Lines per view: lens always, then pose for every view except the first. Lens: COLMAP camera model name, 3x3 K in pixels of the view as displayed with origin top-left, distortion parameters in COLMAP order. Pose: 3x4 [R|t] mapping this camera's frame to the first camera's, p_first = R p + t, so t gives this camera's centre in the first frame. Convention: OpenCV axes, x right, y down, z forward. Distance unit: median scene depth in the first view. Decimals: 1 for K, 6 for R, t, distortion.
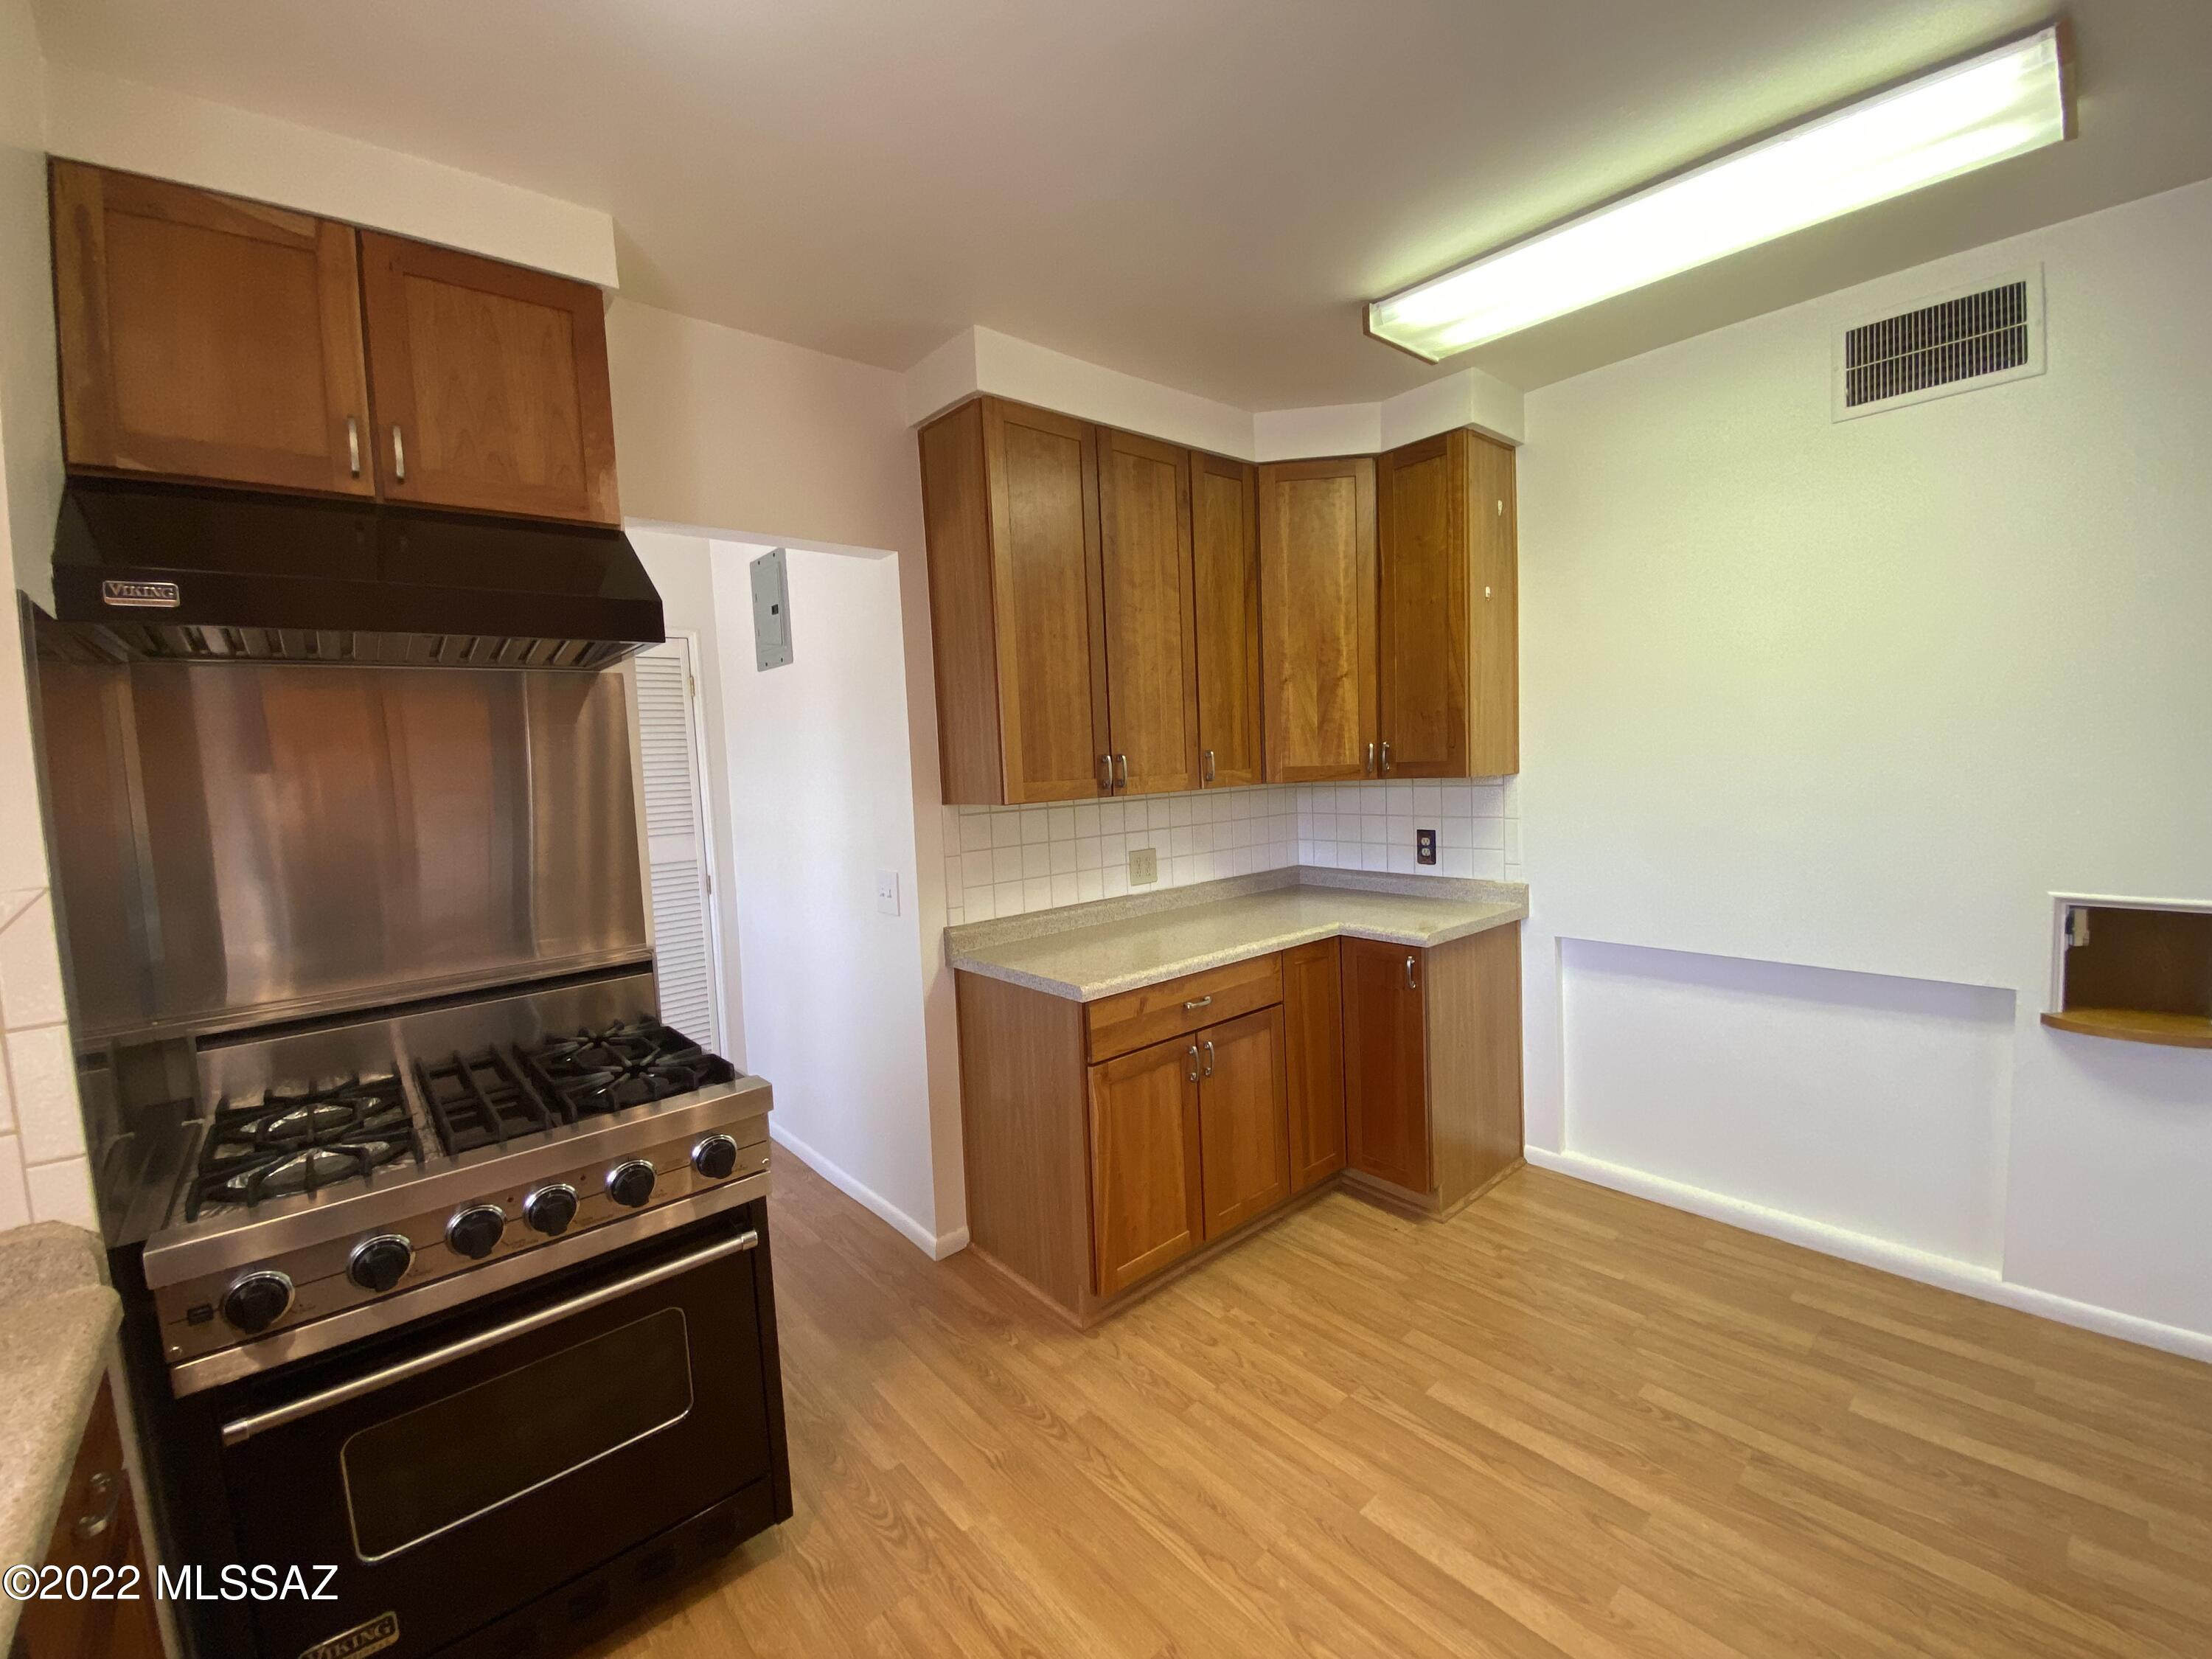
lens RADIAL K [[906.3, 0, 1101.9], [0, 906.3, 824.5], [0, 0, 1]] dist [0.004447, -0.005255]
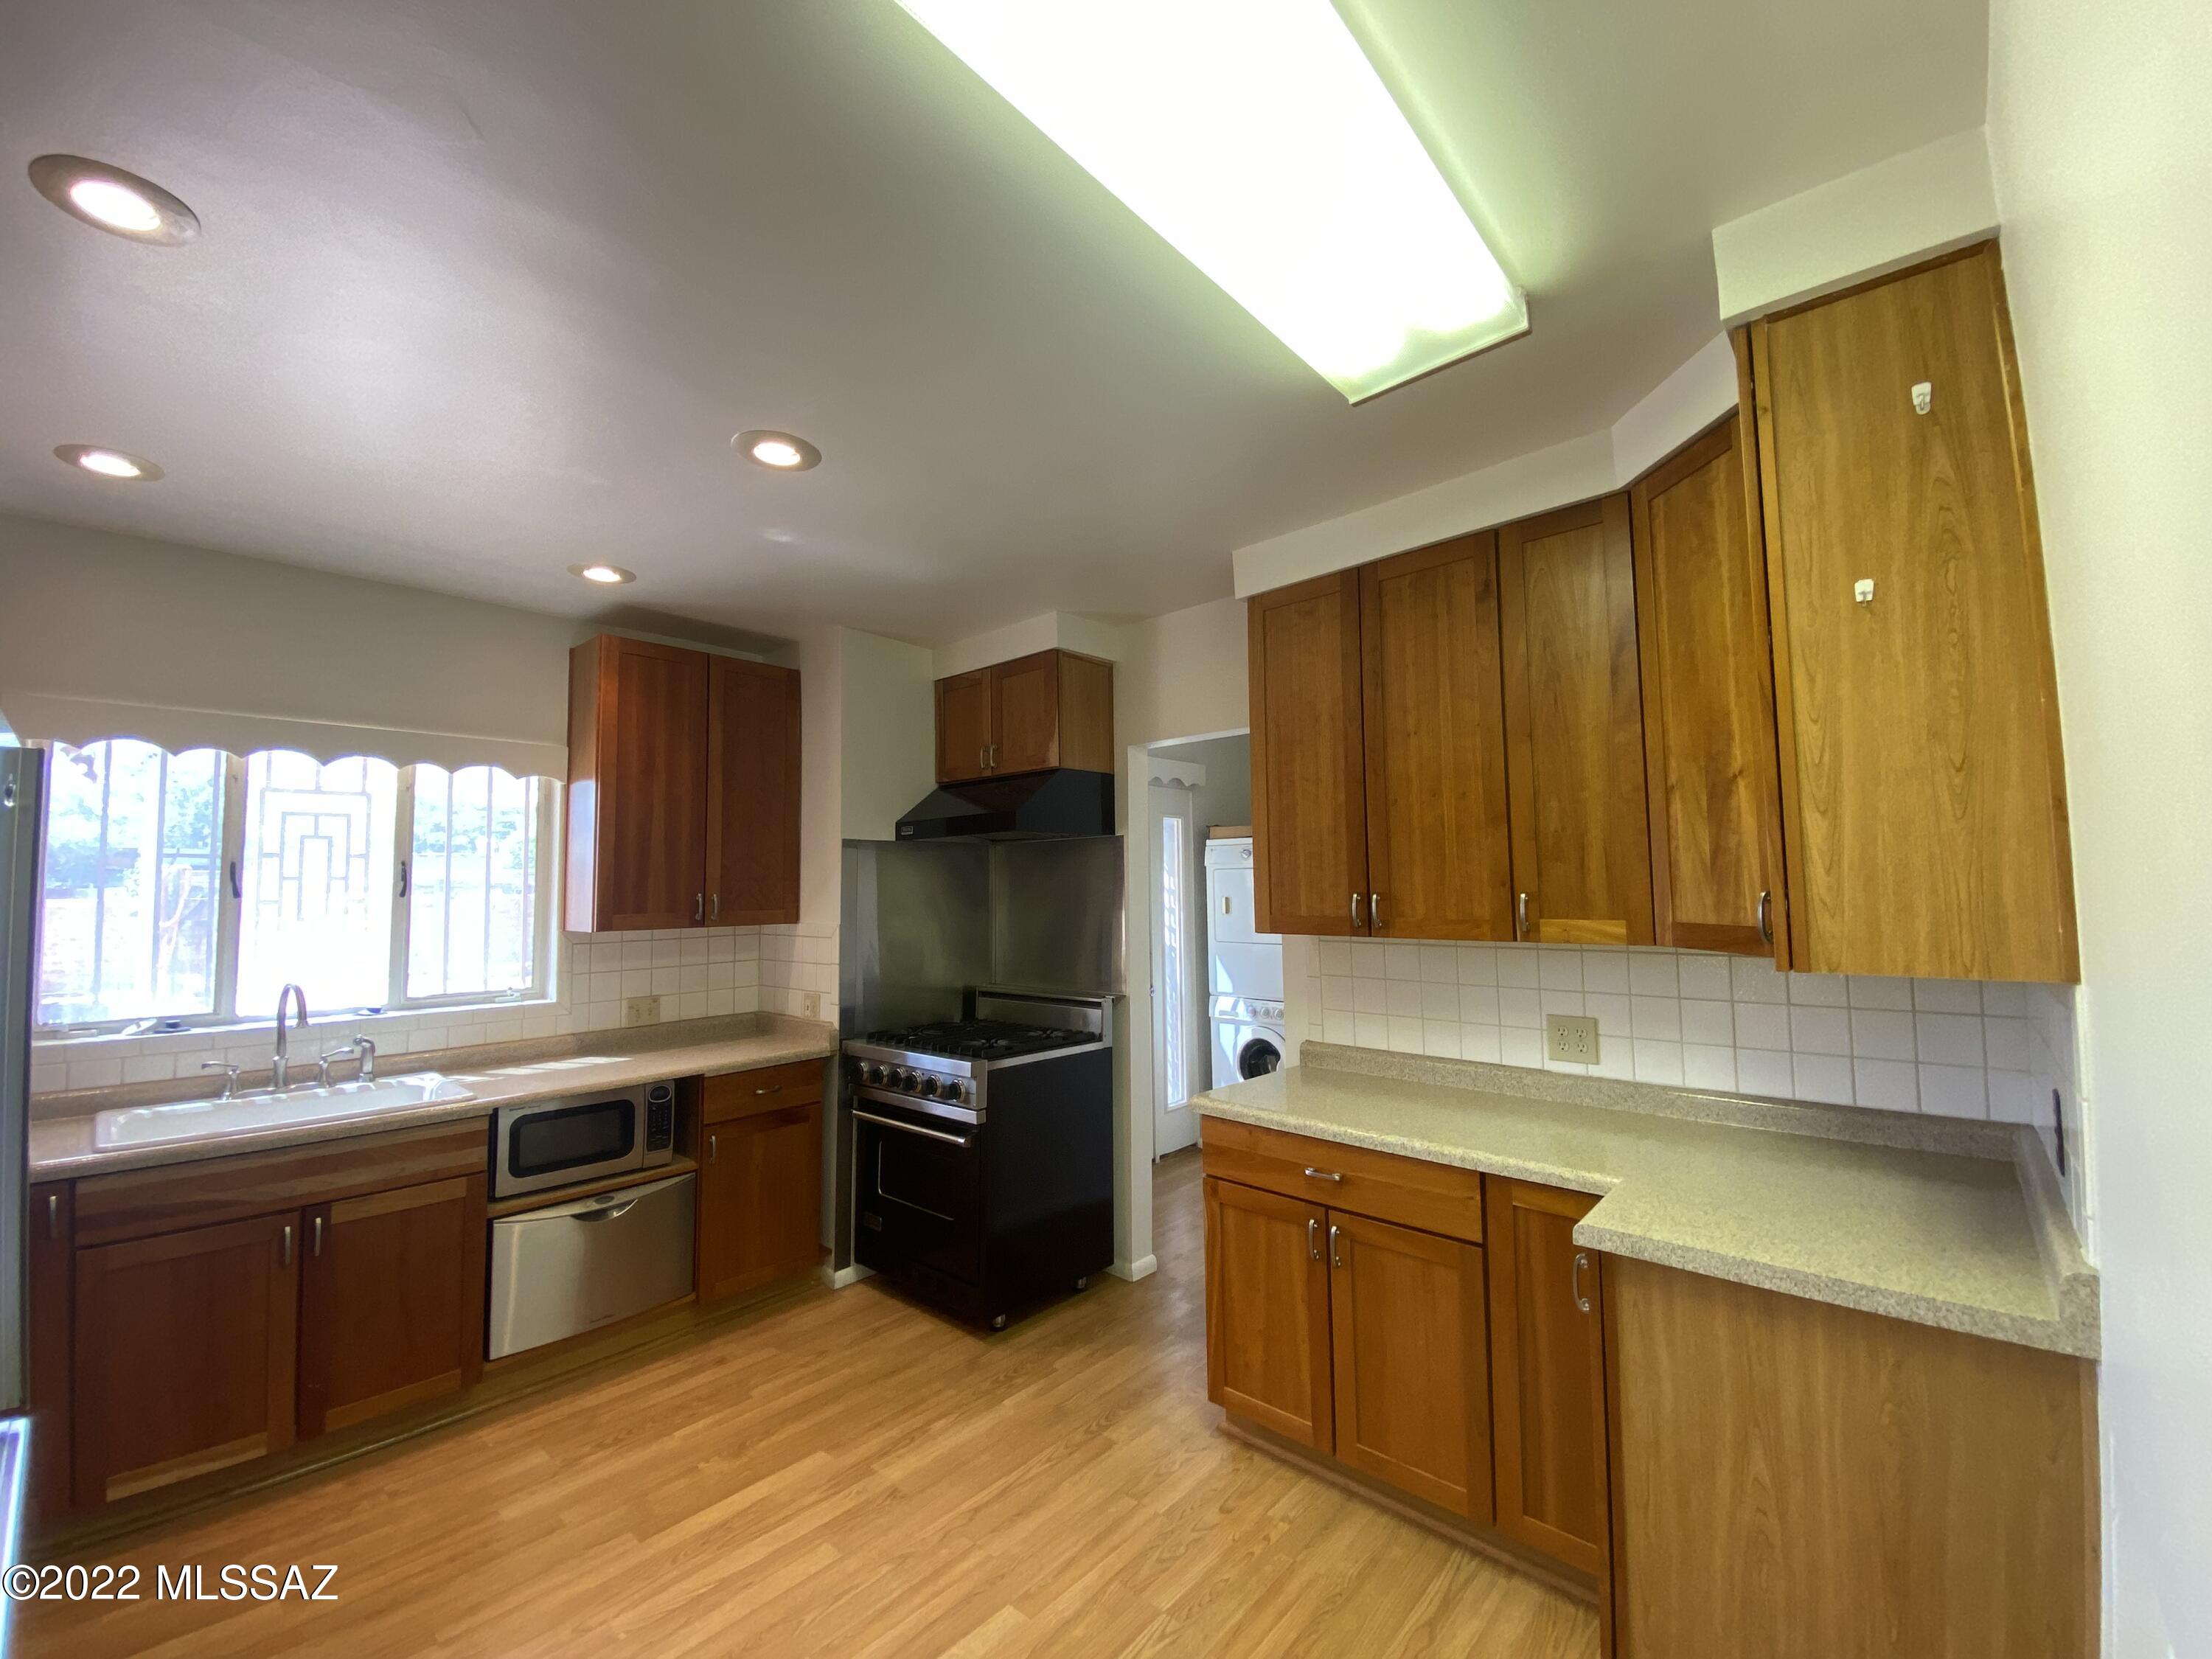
lens RADIAL K [[906.3, 0, 1101.6], [0, 906.3, 831.2], [0, 0, 1]] dist [0.004447, -0.005255]
pose [[0.122852, -0.023428, -0.992148, 0.881431], [-0.063437, 0.997491, -0.031409, -0.091362], [0.990395, 0.066797, 0.121058, 0.574402]]
